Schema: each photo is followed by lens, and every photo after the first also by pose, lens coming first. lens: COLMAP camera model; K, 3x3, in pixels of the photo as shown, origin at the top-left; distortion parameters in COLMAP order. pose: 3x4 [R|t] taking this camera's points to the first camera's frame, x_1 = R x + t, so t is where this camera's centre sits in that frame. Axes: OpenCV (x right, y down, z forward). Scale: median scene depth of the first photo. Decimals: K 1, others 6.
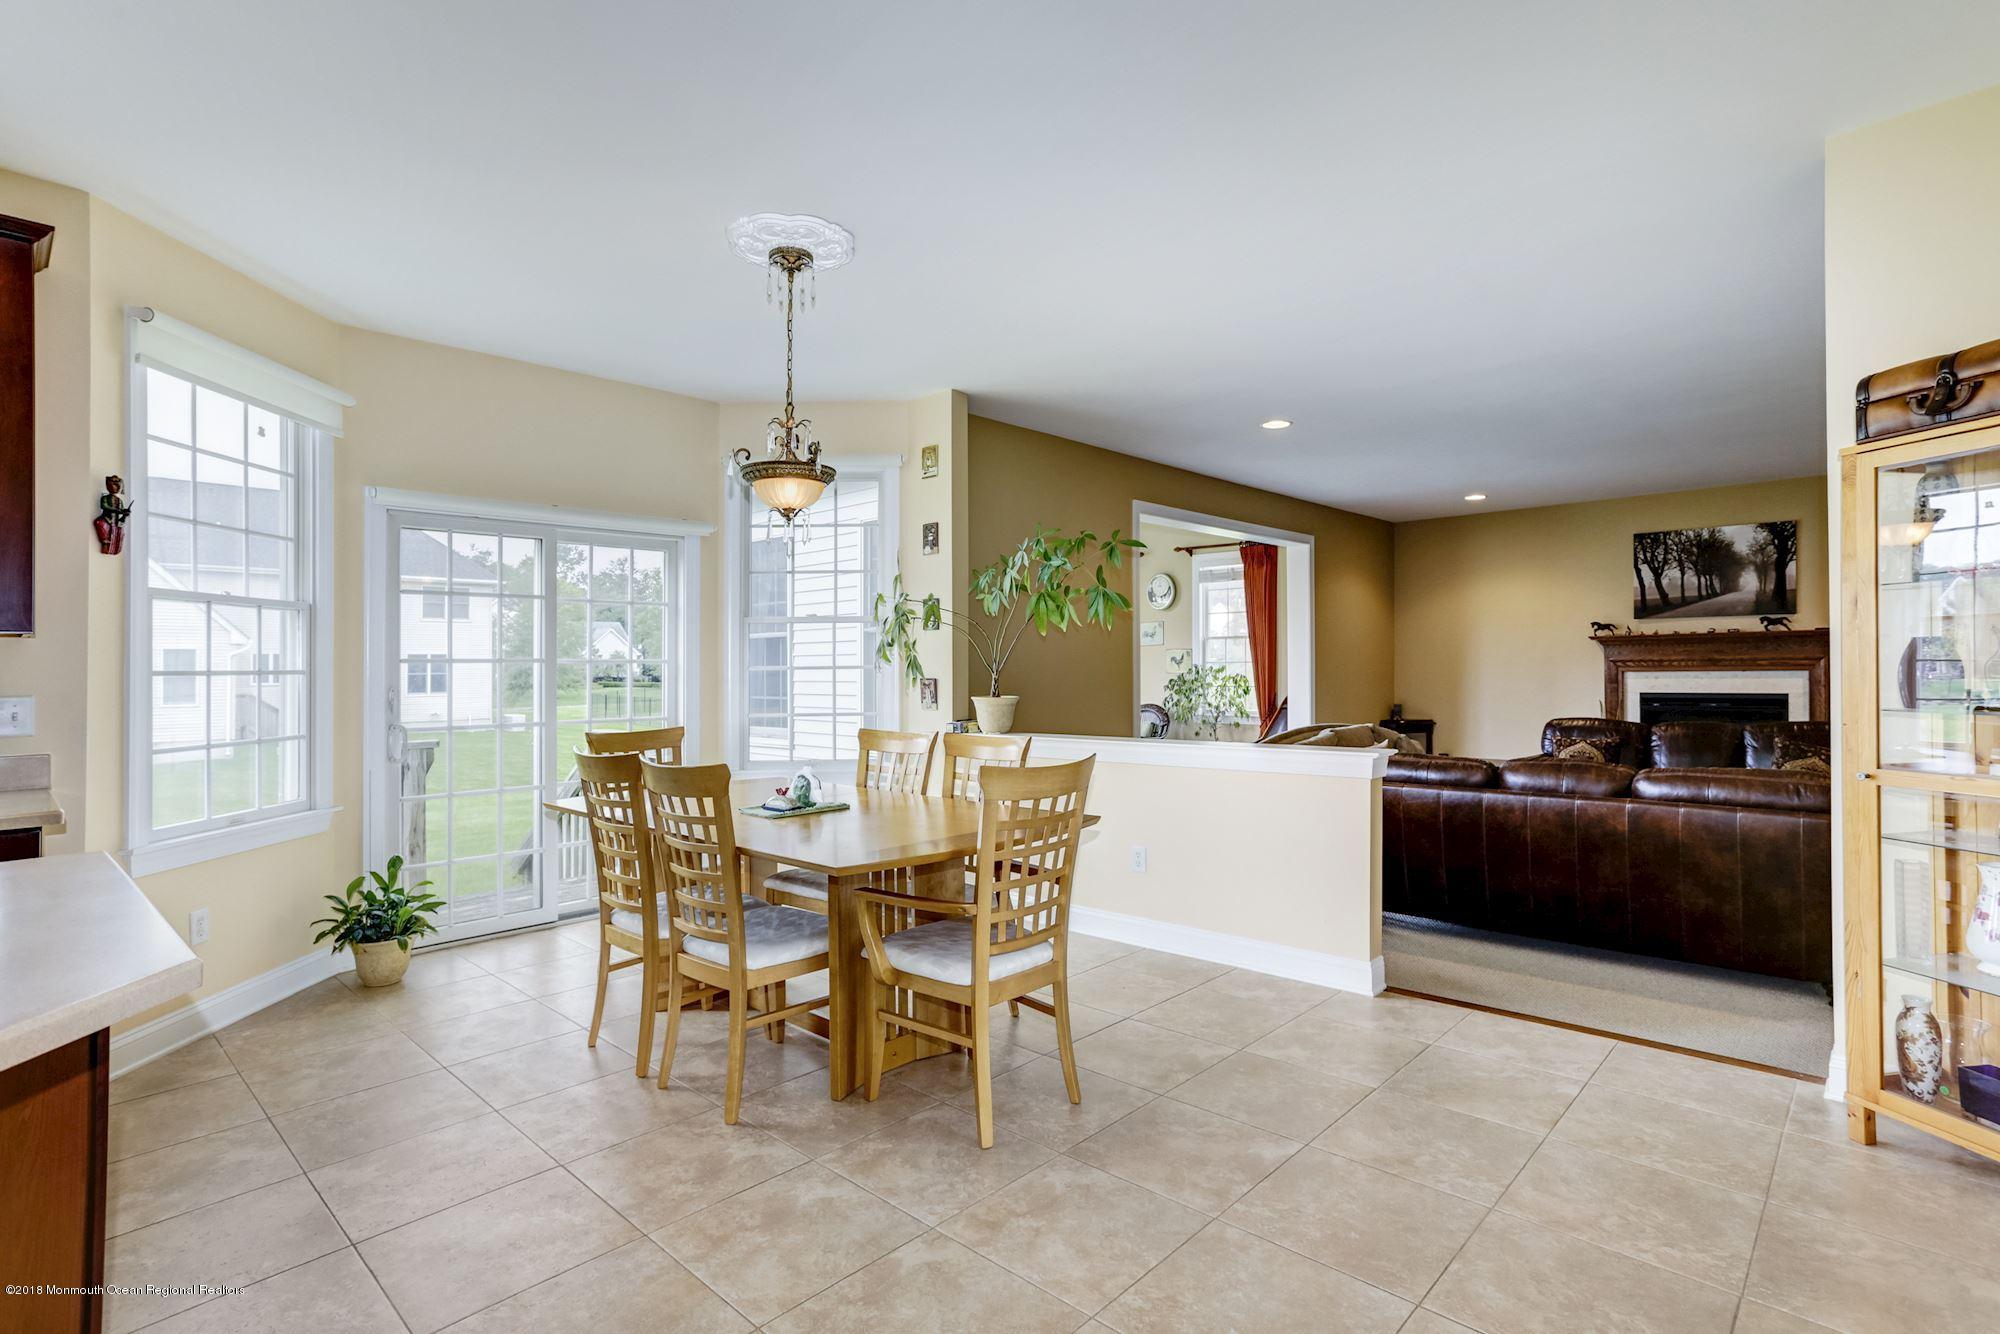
lens RADIAL K [[978.3, 0, 1028.2], [0, 978.3, 669.2], [0, 0, 1]] dist [-0.033211, 0.024467]
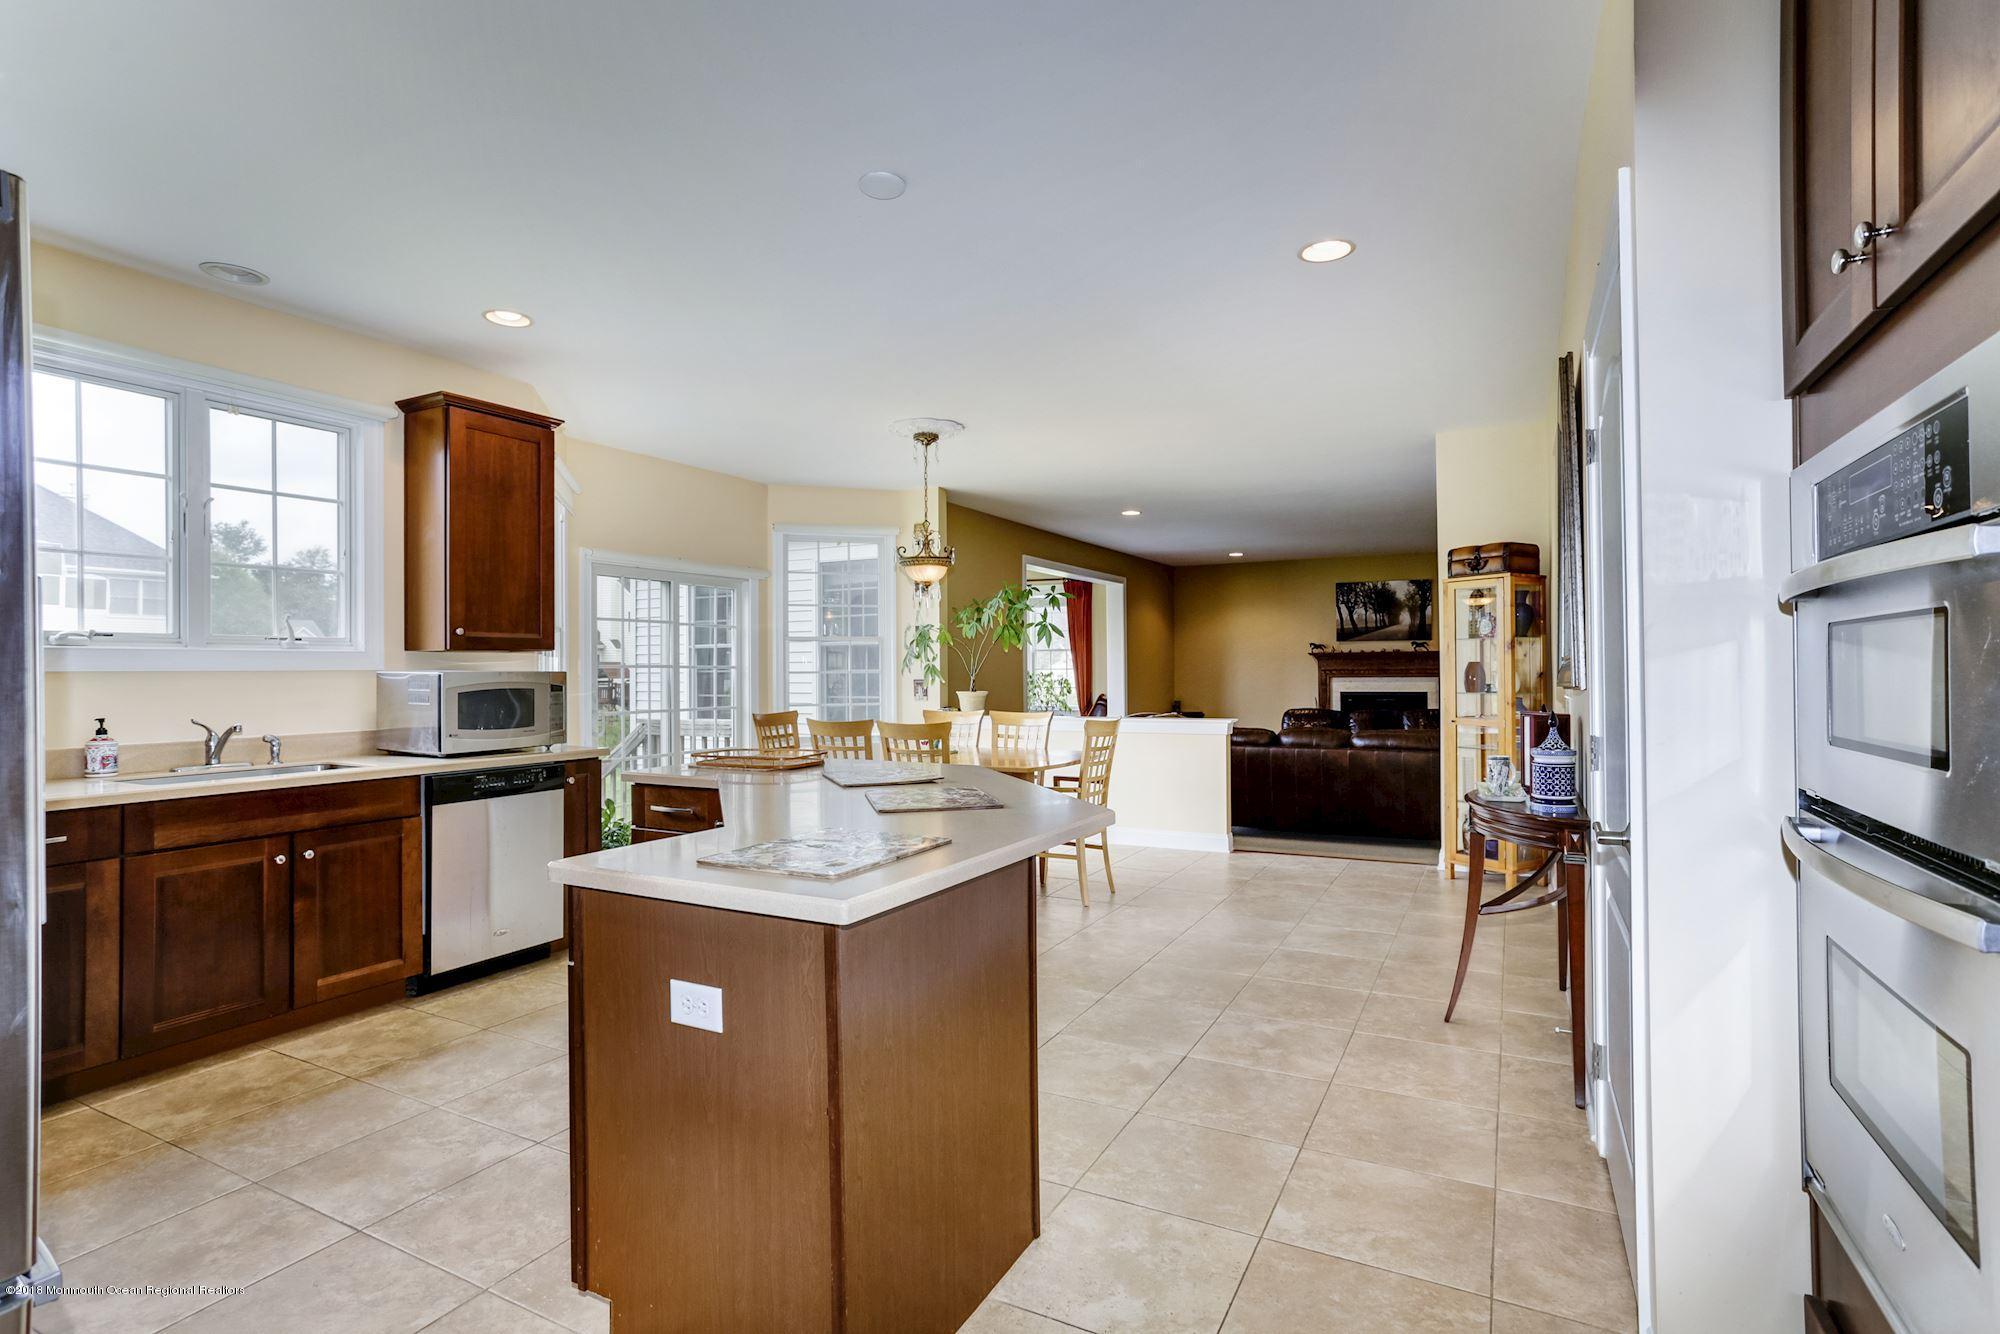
lens RADIAL K [[978.3, 0, 992.3], [0, 978.3, 661.8], [0, 0, 1]] dist [-0.033211, 0.024467]
pose [[0.971001, 0.007370, 0.238960, -0.239320], [-0.003966, 0.999884, -0.014723, 0.002557], [-0.239041, 0.013348, 0.970918, -0.314328]]
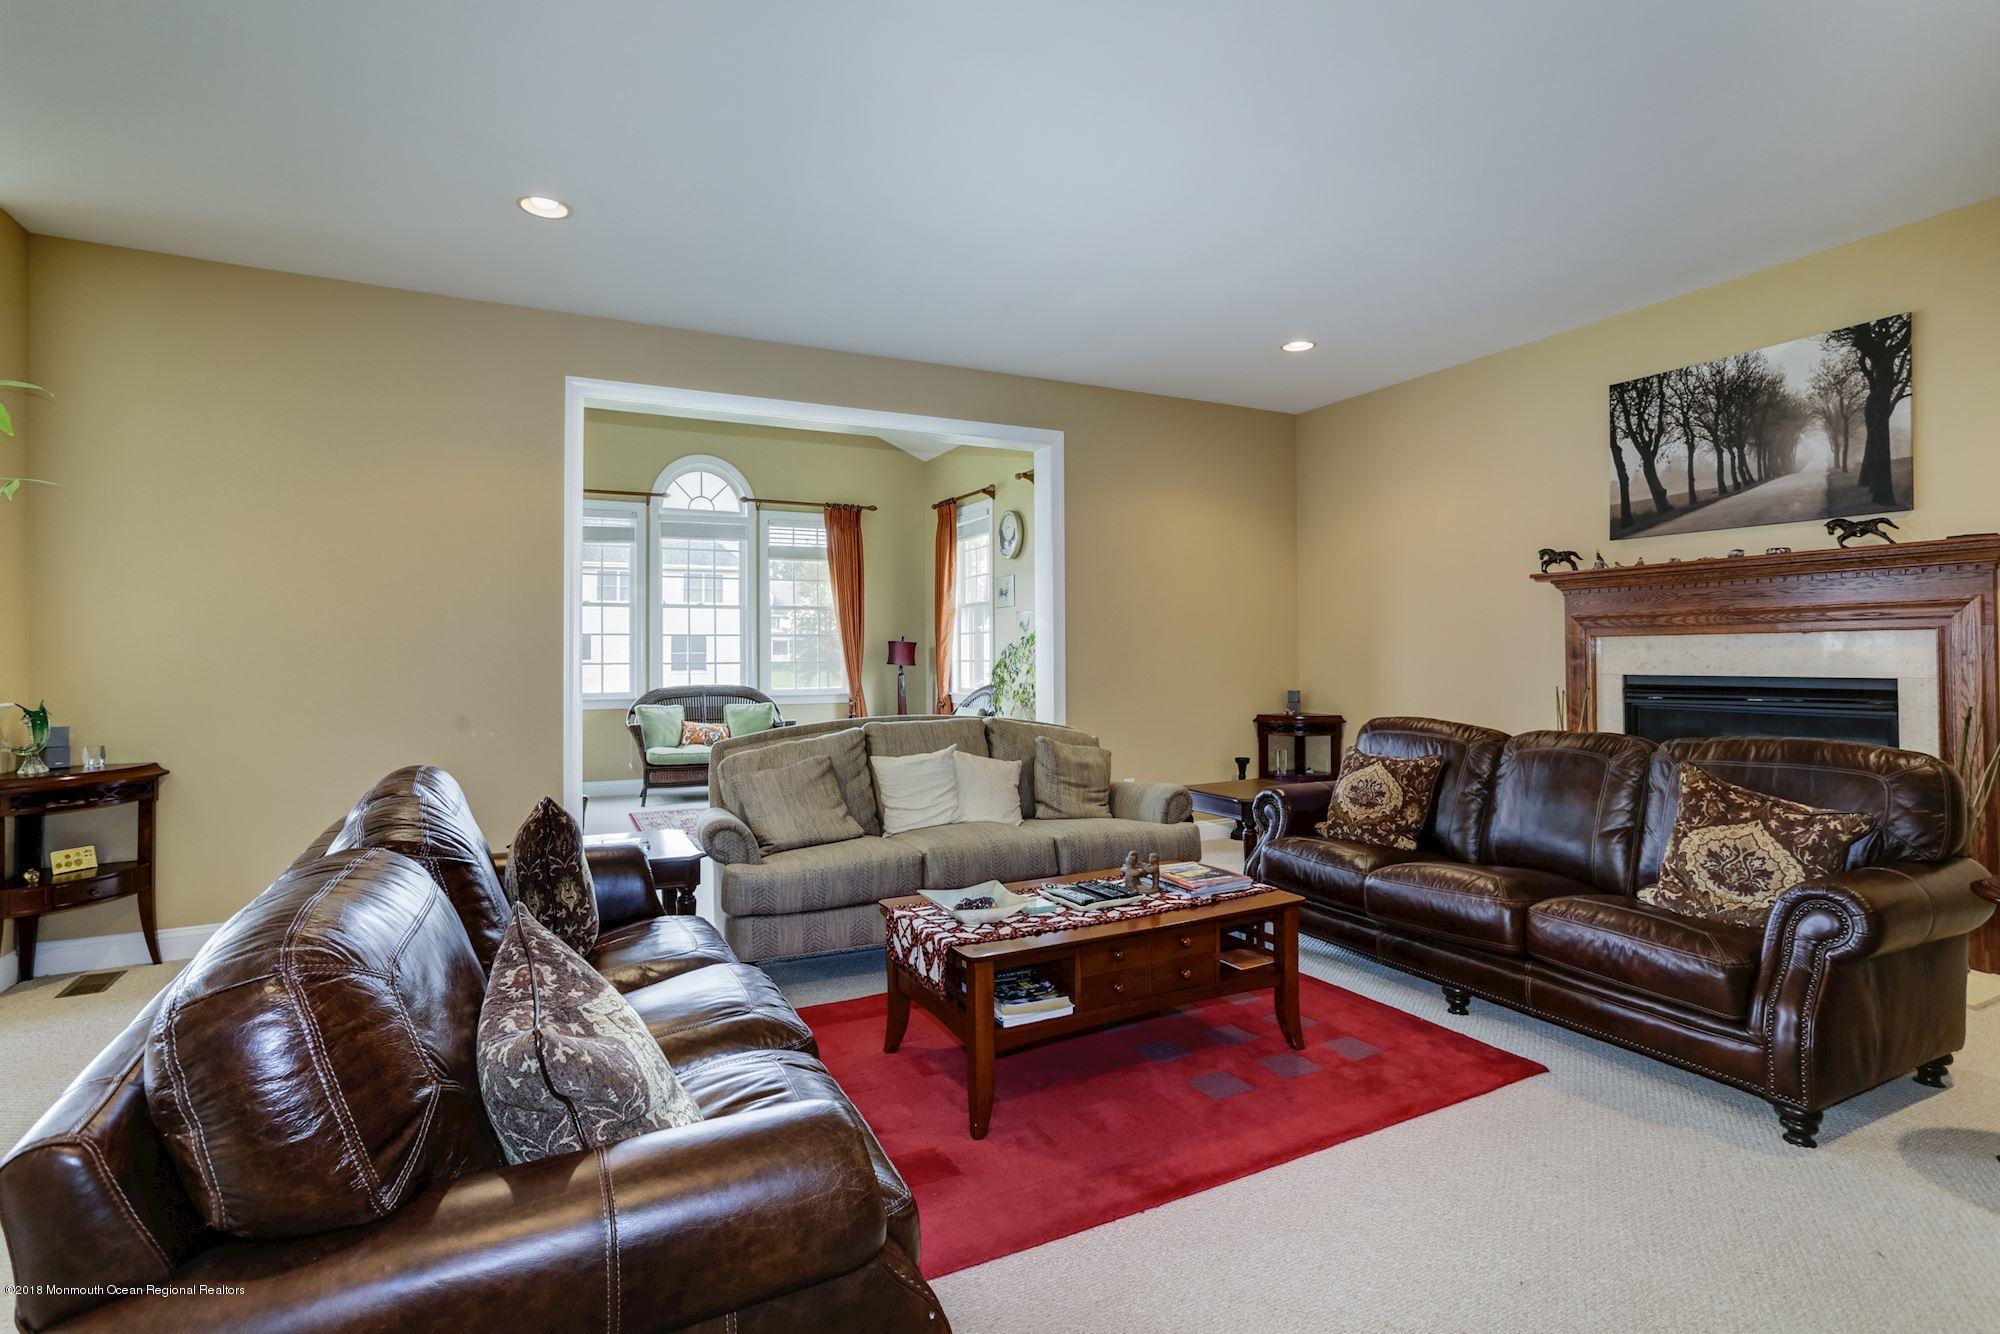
lens RADIAL K [[978.3, 0, 1022.5], [0, 978.3, 640.3], [0, 0, 1]] dist [-0.033211, 0.024467]
pose [[0.940918, 0.005932, -0.338583, 0.530398], [-0.011376, 0.999836, -0.014095, 0.016977], [0.338444, 0.017114, 0.940831, 0.399588]]
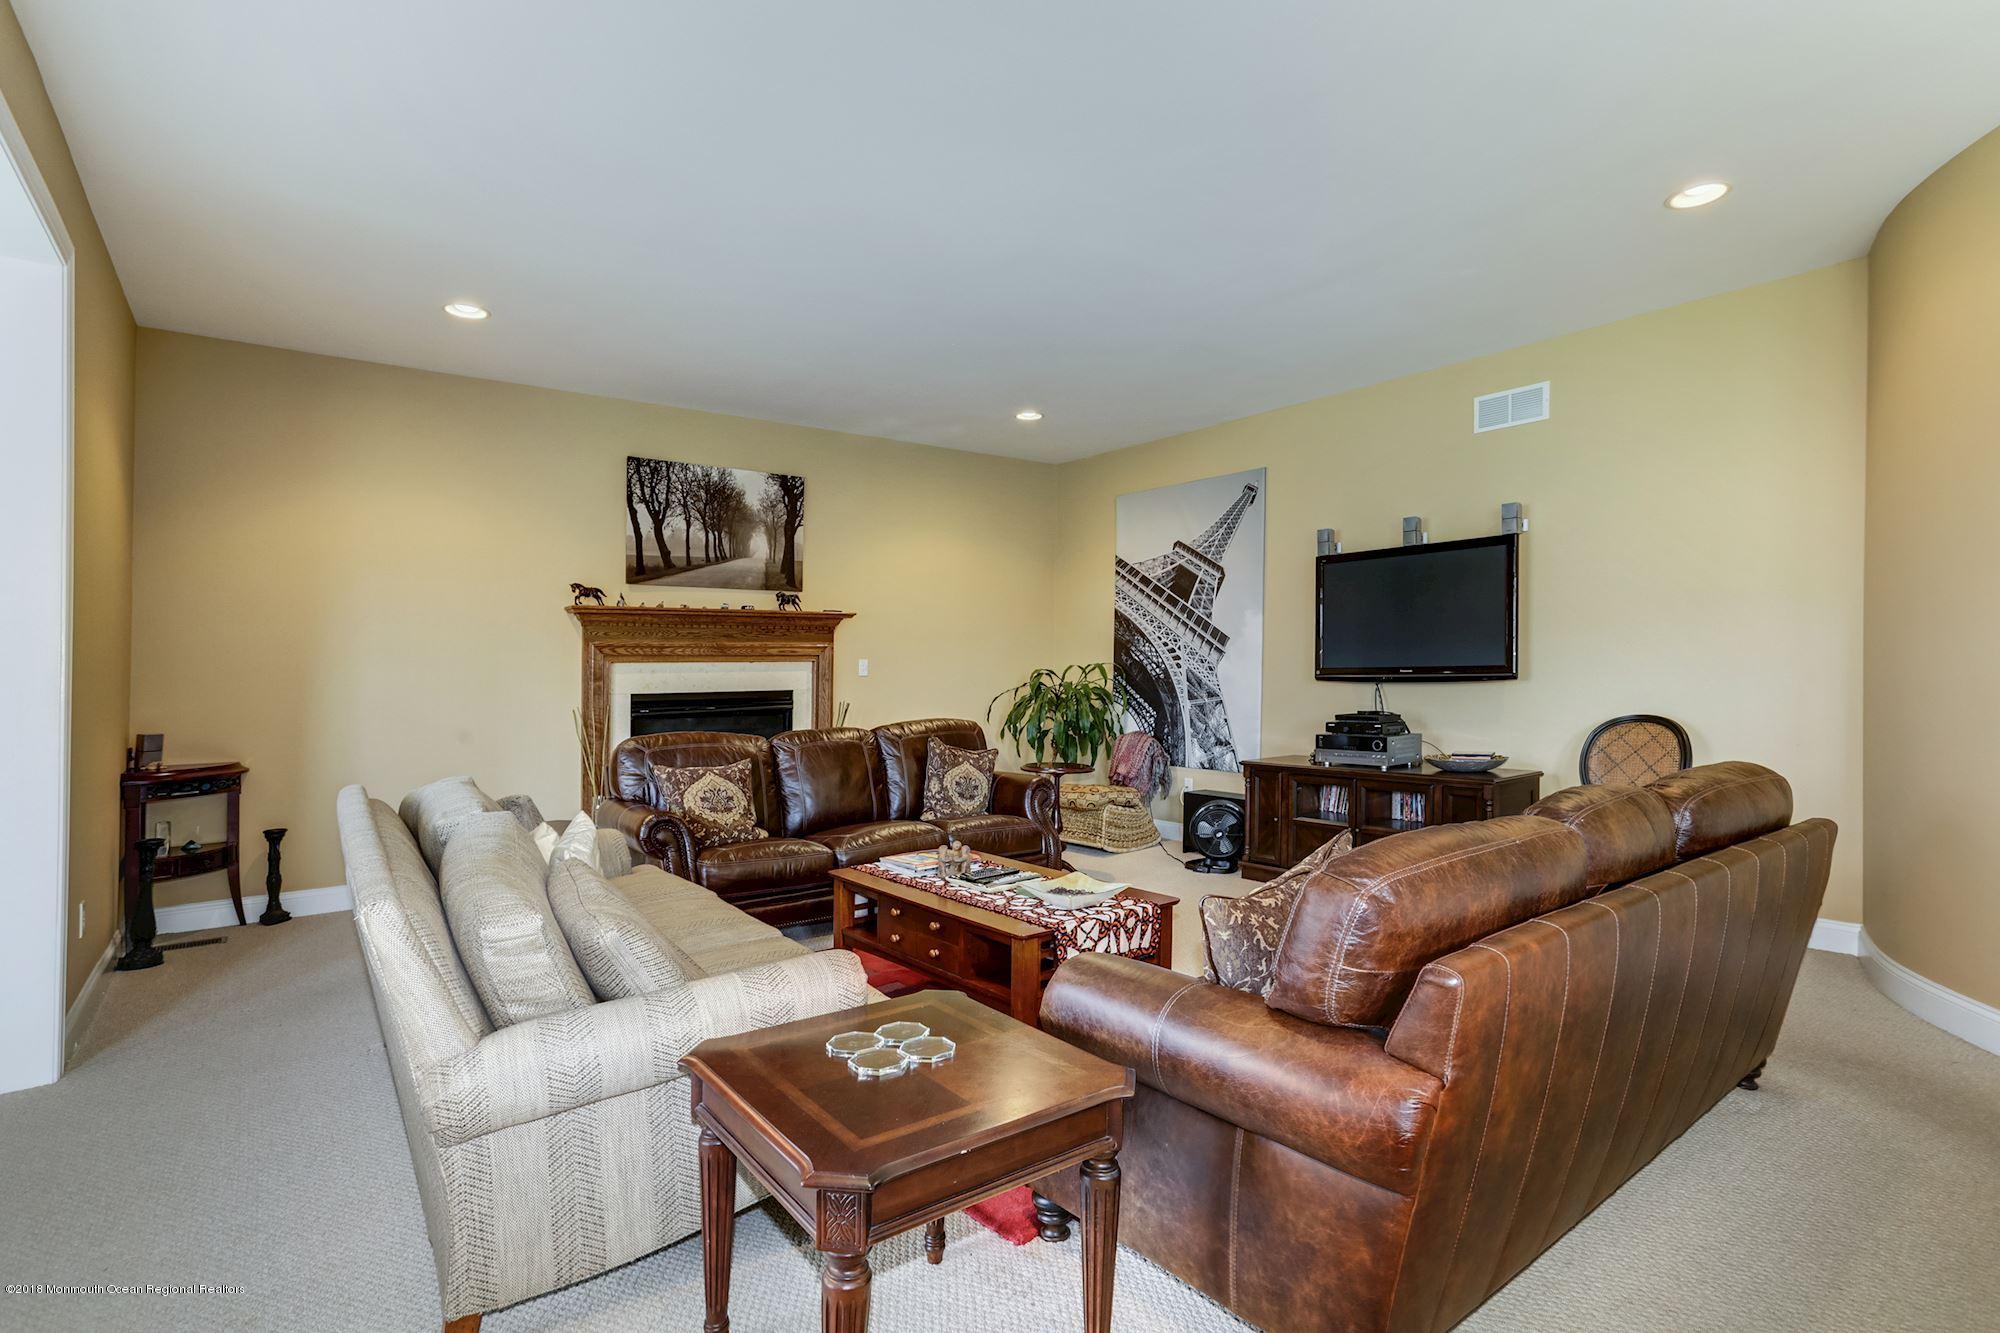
lens RADIAL K [[978.3, 0, 1009.4], [0, 978.3, 660.4], [0, 0, 1]] dist [-0.033211, 0.024467]
pose [[0.159622, 0.021903, 0.986935, 0.012419], [0.012506, 0.999629, -0.024207, 0.021370], [-0.987099, 0.016206, 0.159289, 0.677349]]
